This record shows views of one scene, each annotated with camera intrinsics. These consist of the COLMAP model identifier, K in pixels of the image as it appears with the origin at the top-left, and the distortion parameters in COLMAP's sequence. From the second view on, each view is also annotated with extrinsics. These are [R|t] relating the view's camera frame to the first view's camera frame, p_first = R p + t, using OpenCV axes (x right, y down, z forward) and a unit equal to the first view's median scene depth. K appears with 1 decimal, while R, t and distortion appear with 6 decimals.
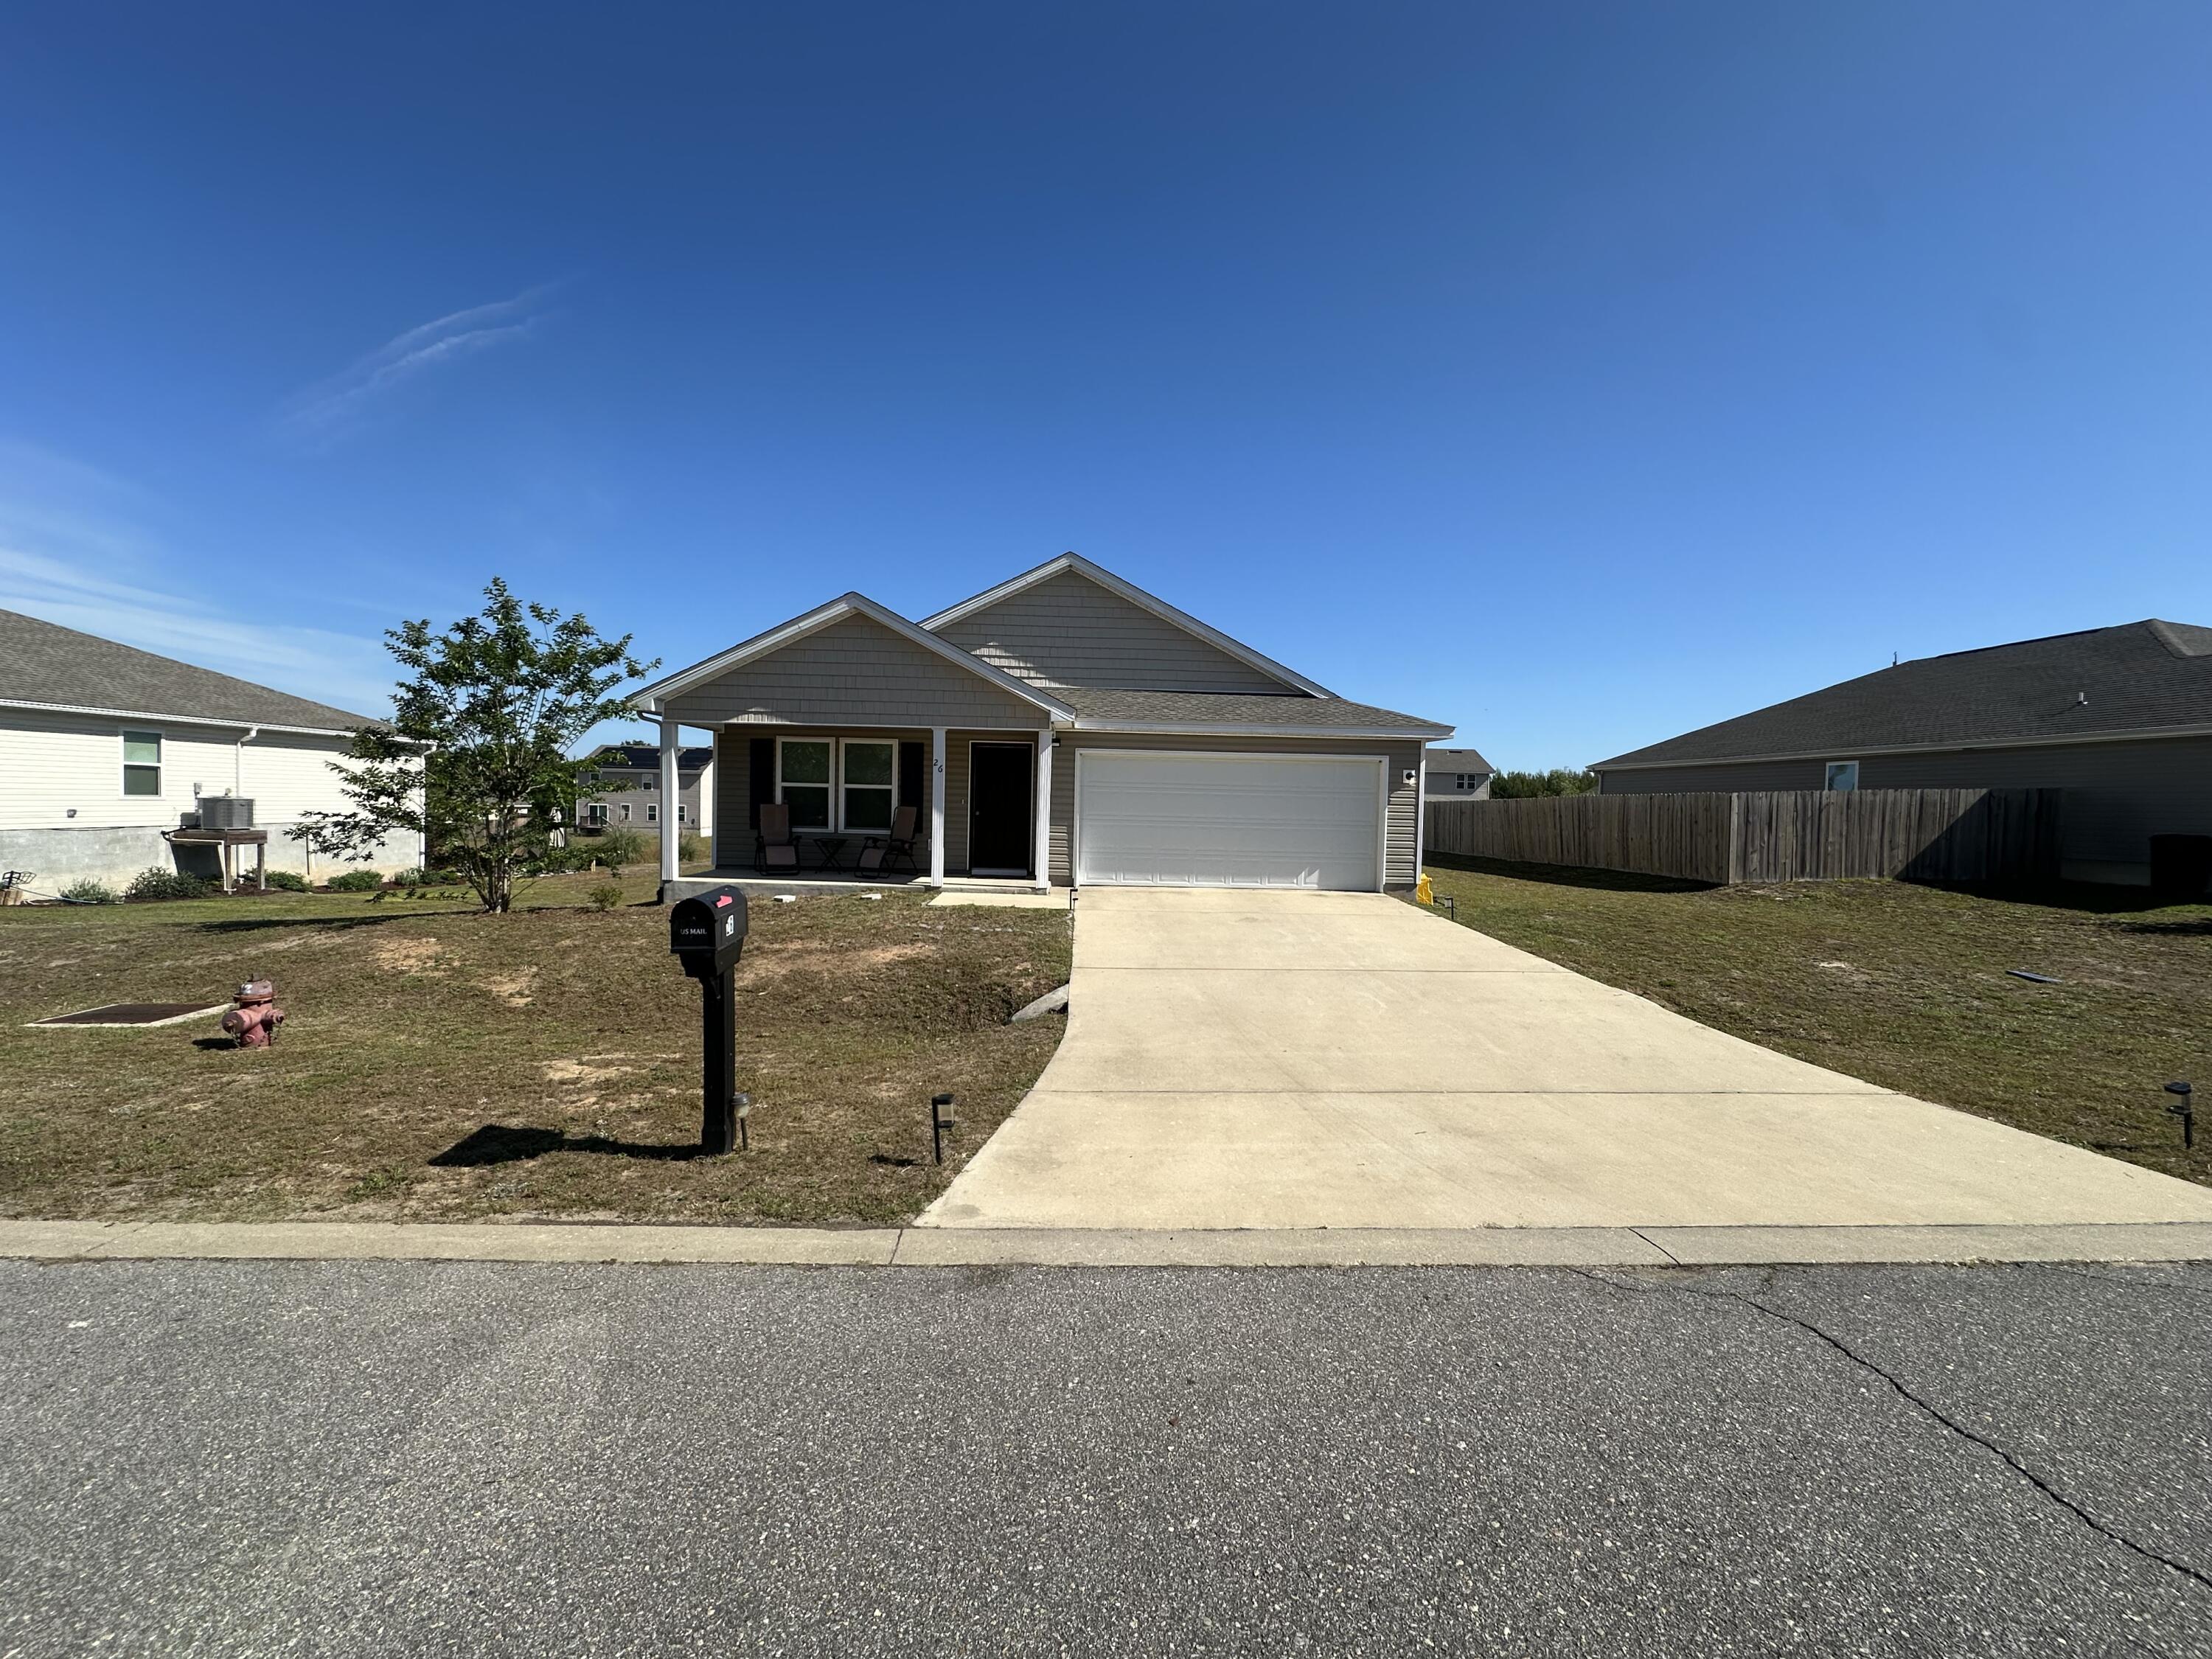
lens RADIAL K [[884.6, 0, 1105.6], [0, 884.6, 819.7], [0, 0, 1]] dist [-0.002924, 0.001017]
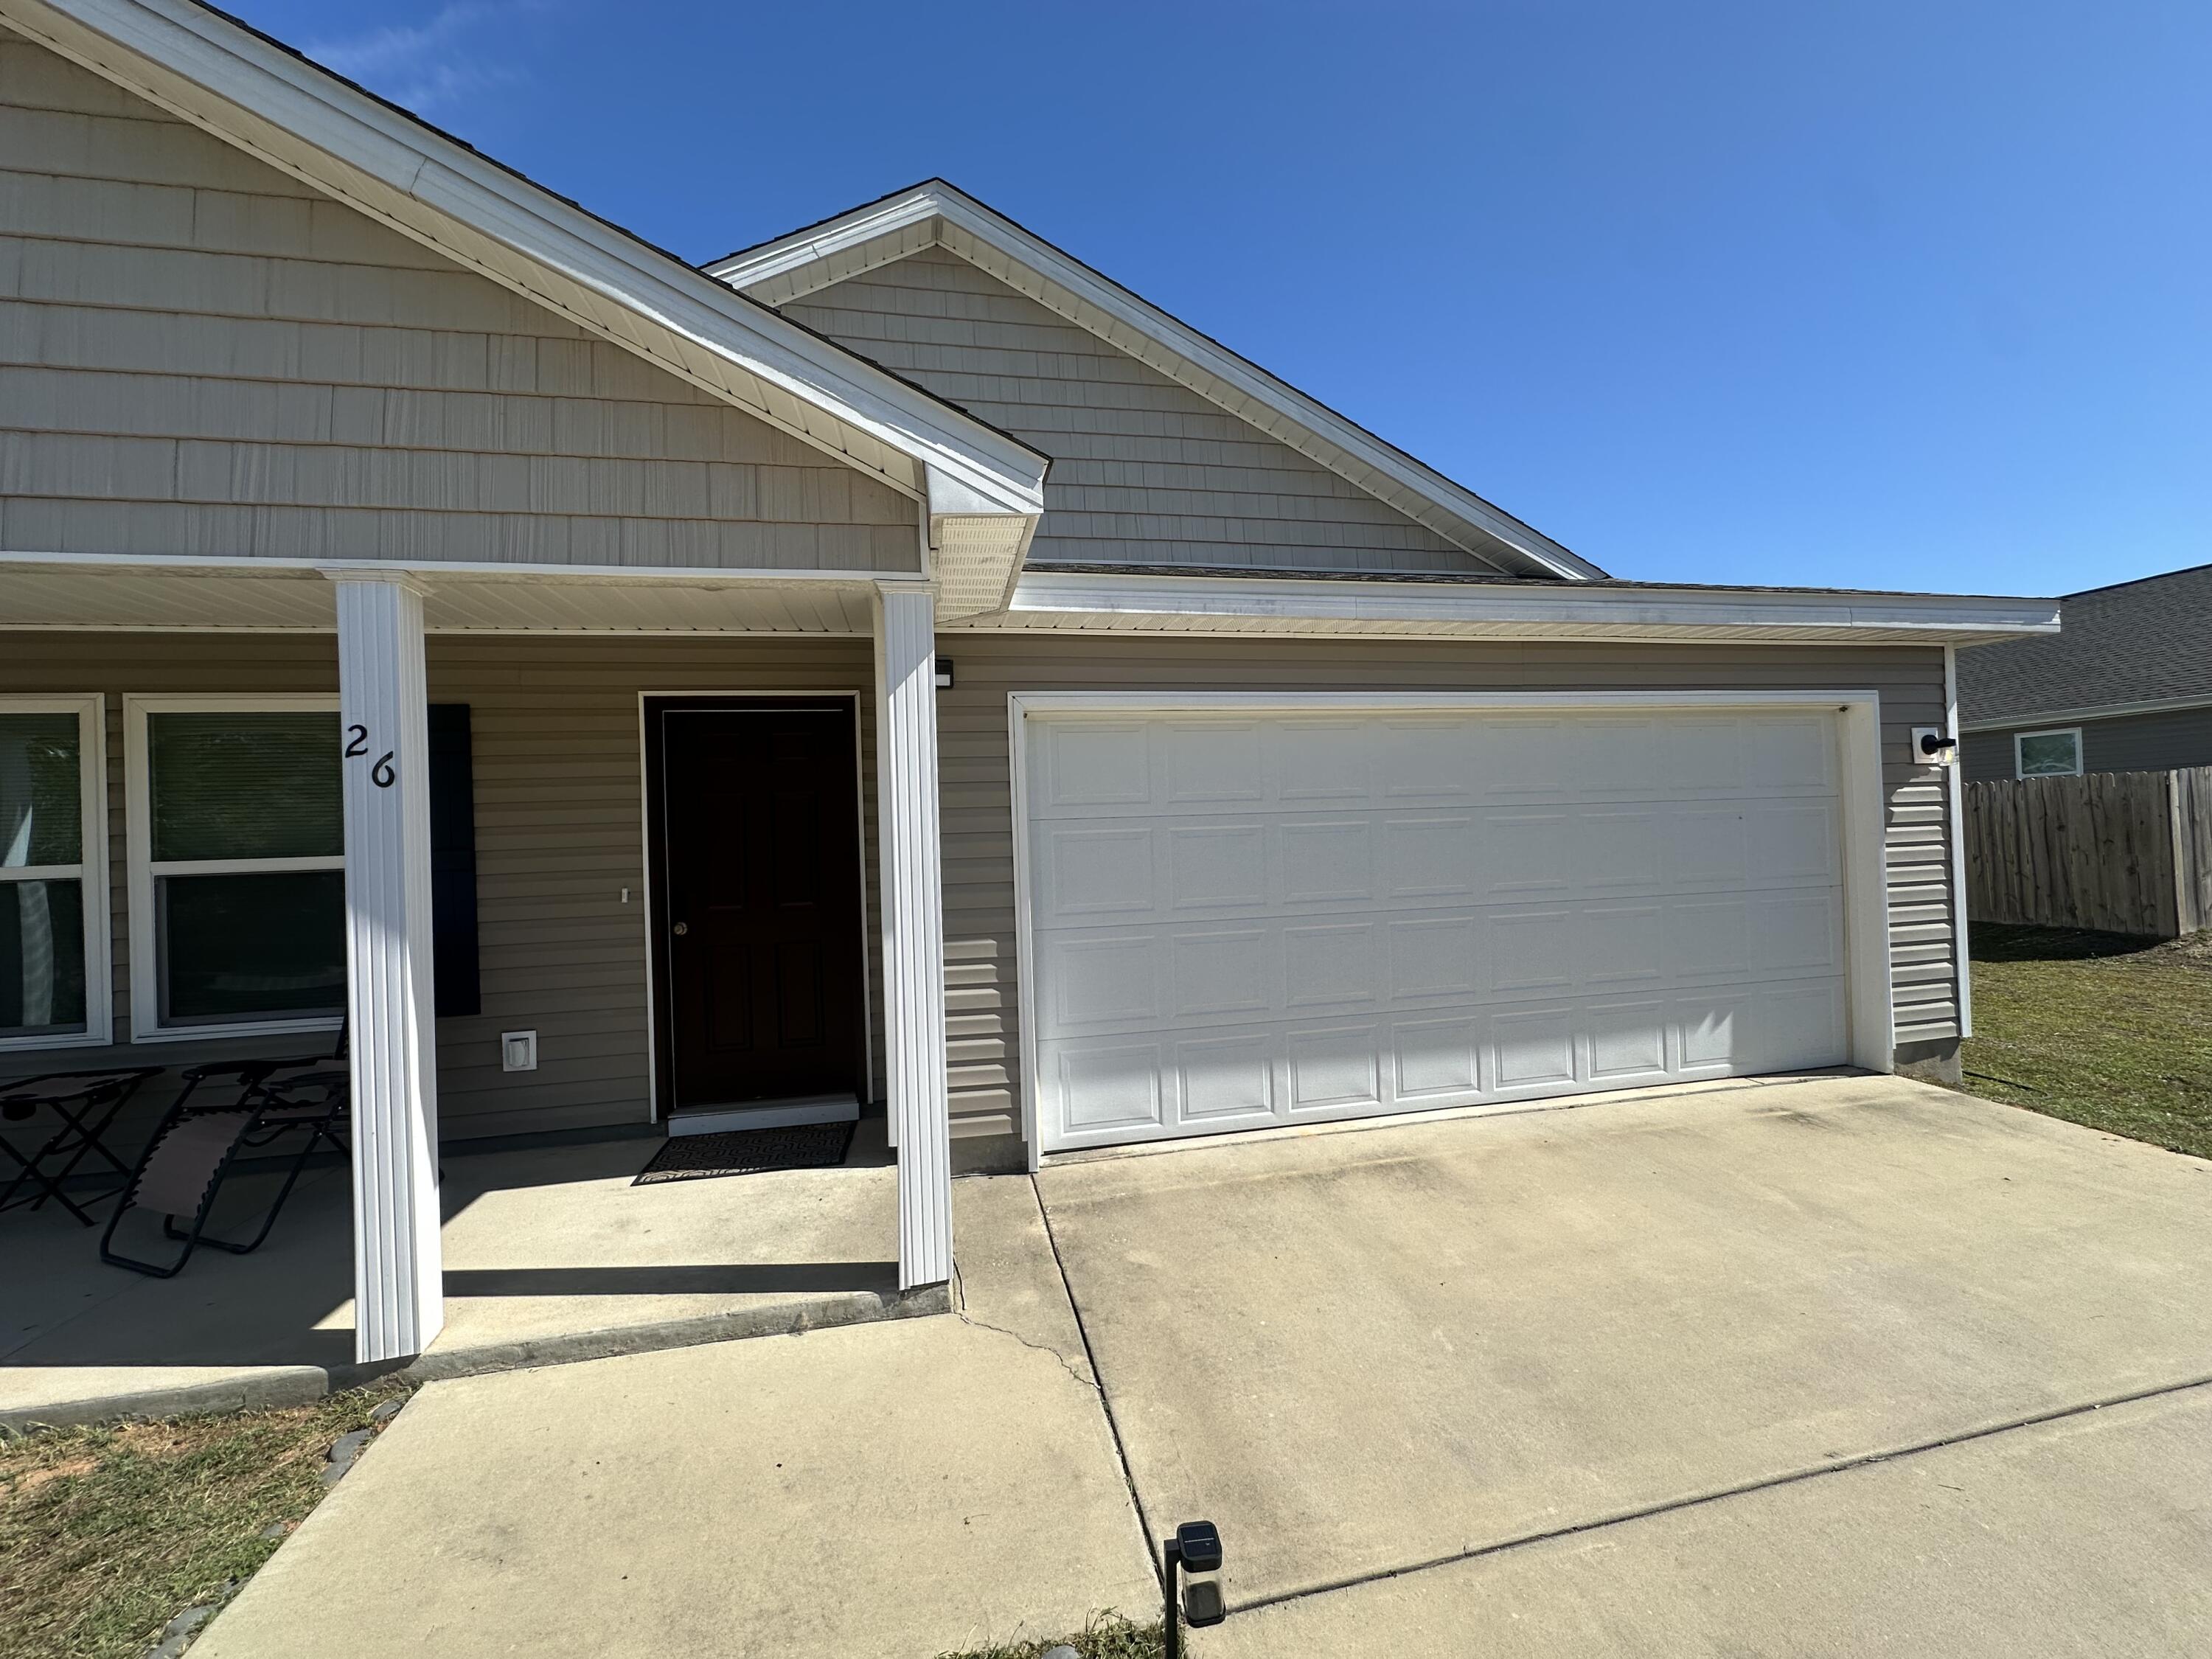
lens RADIAL K [[884.6, 0, 1106.0], [0, 884.6, 826.7], [0, 0, 1]] dist [-0.002924, 0.001017]
pose [[0.982669, -0.056310, 0.176612, -0.050926], [0.062085, 0.997696, -0.027344, -0.024062], [-0.174665, 0.037835, 0.983901, 0.641897]]
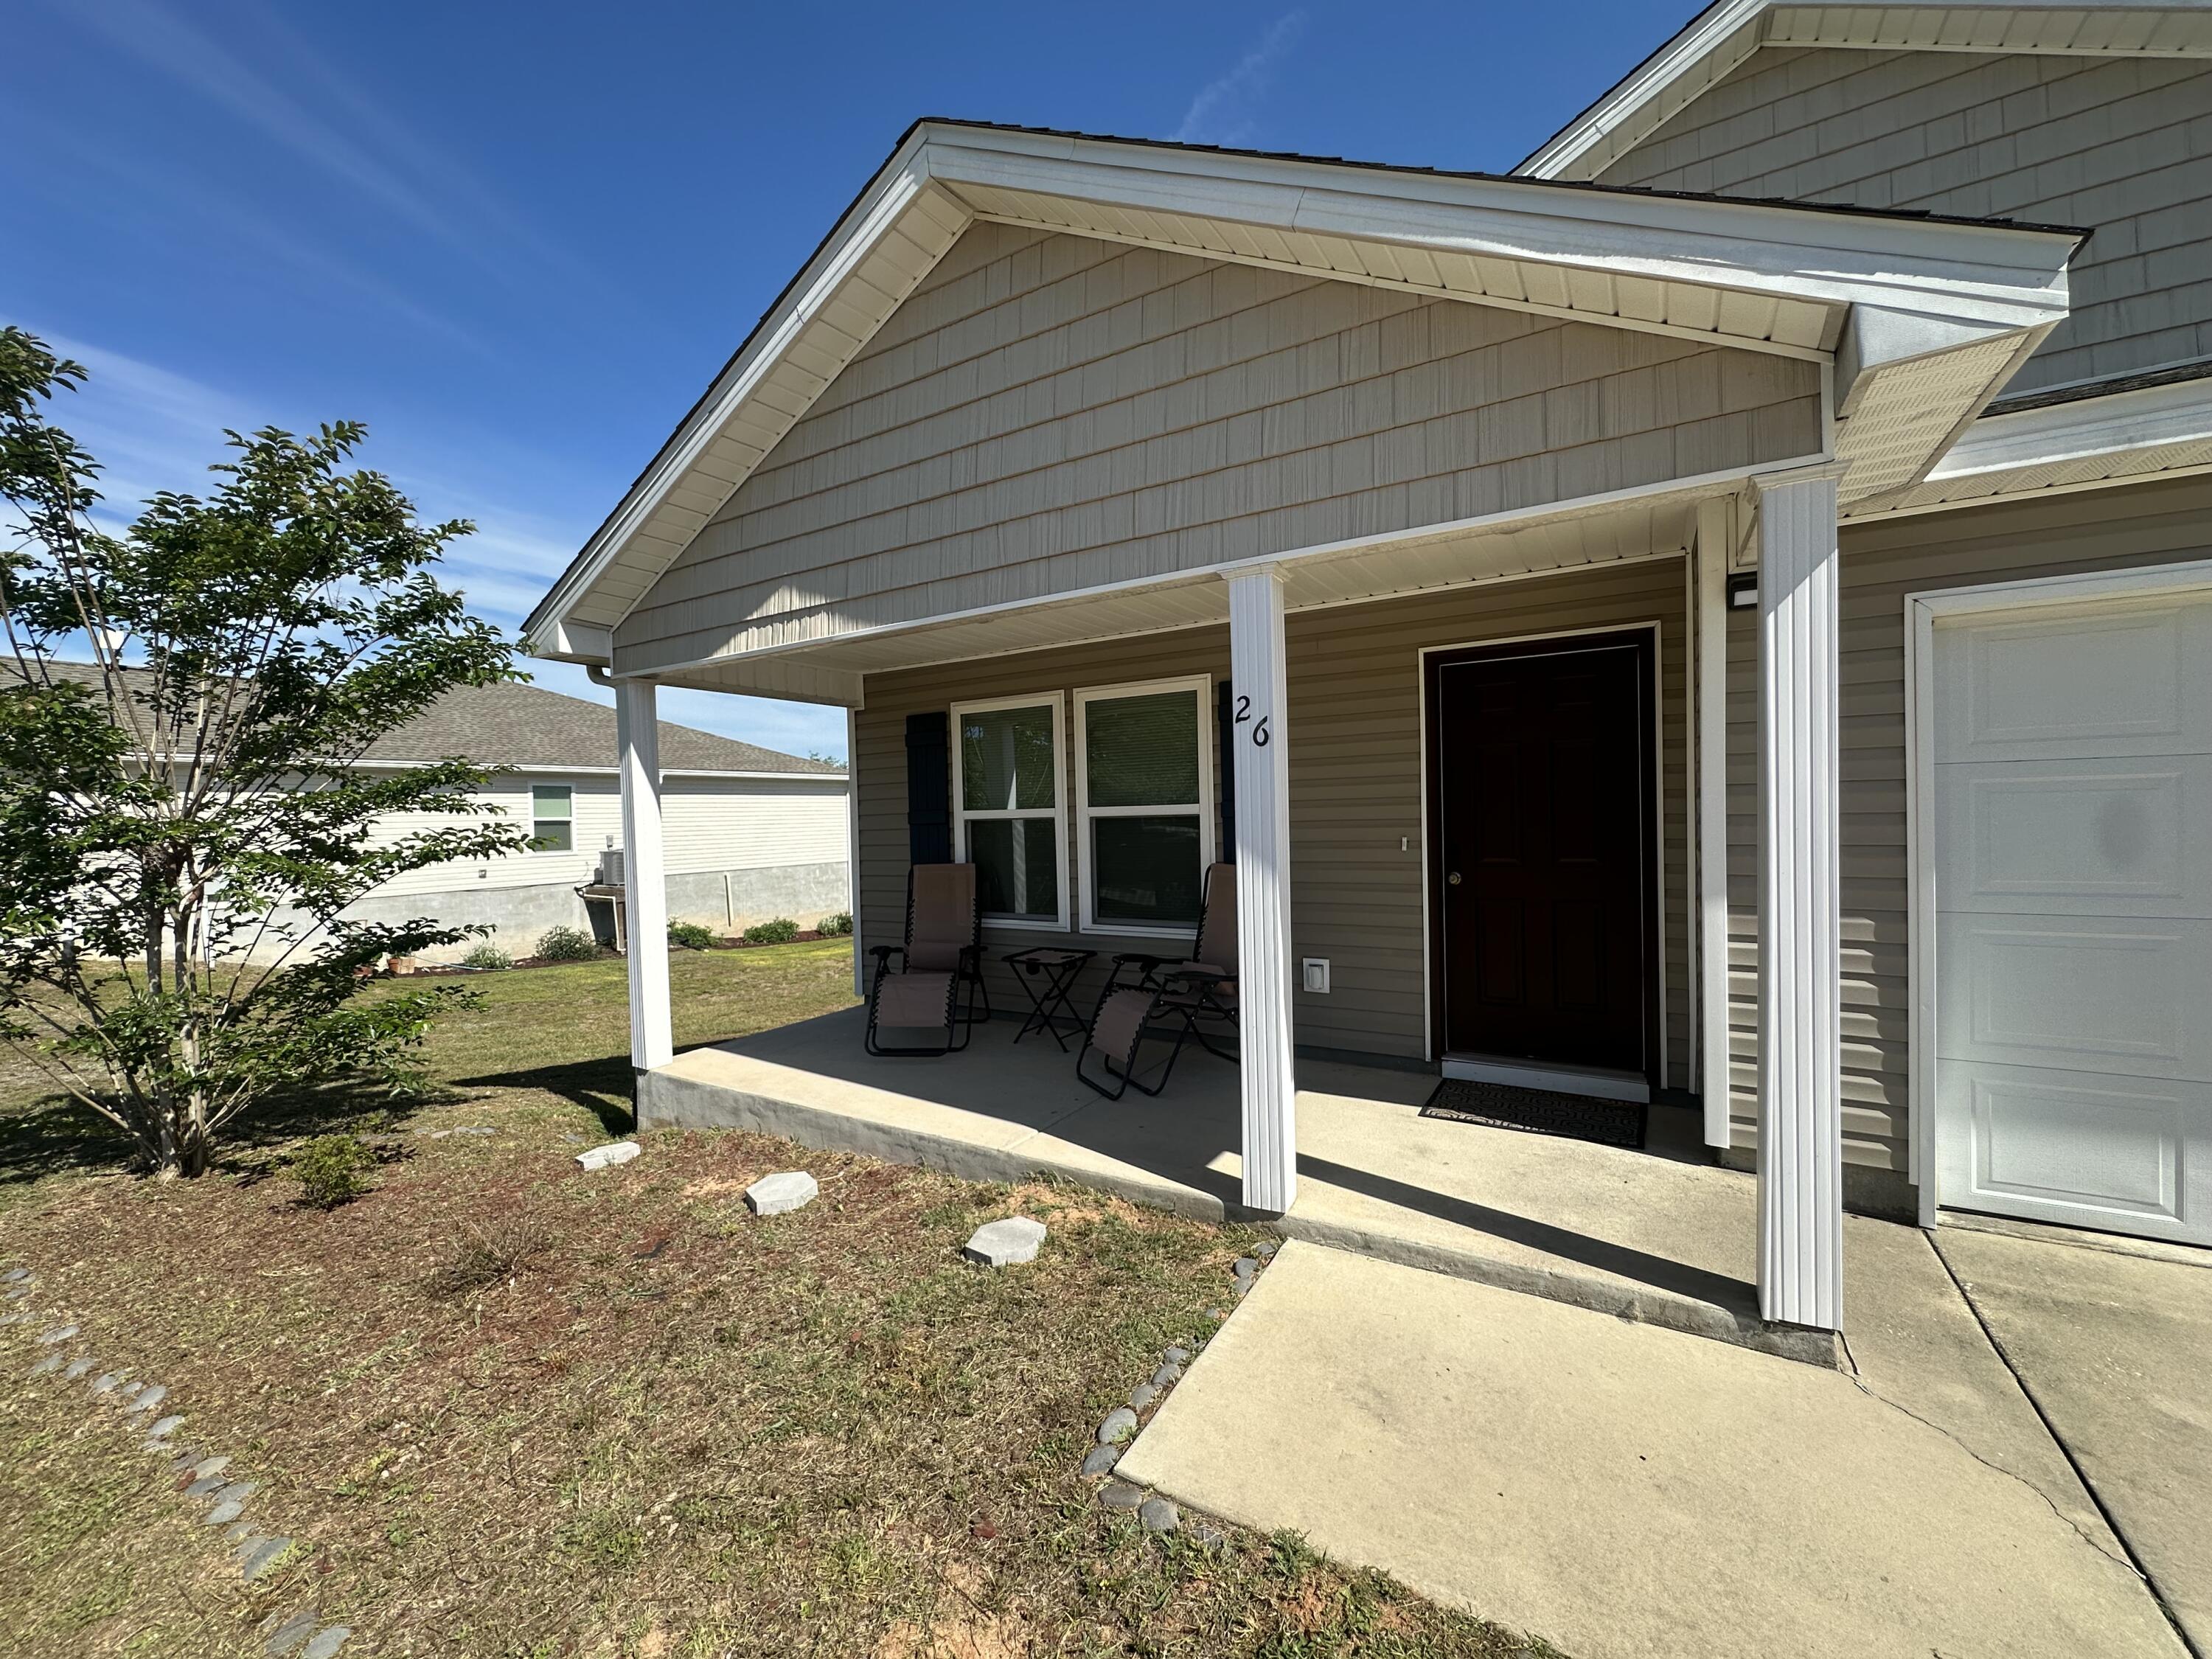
lens RADIAL K [[884.6, 0, 1103.7], [0, 884.6, 827.0], [0, 0, 1]] dist [-0.002924, 0.001017]
pose [[0.840935, -0.036837, -0.539881, -0.076949], [0.034404, 0.999301, -0.014596, -0.024290], [0.540041, -0.006300, 0.841615, 0.639946]]
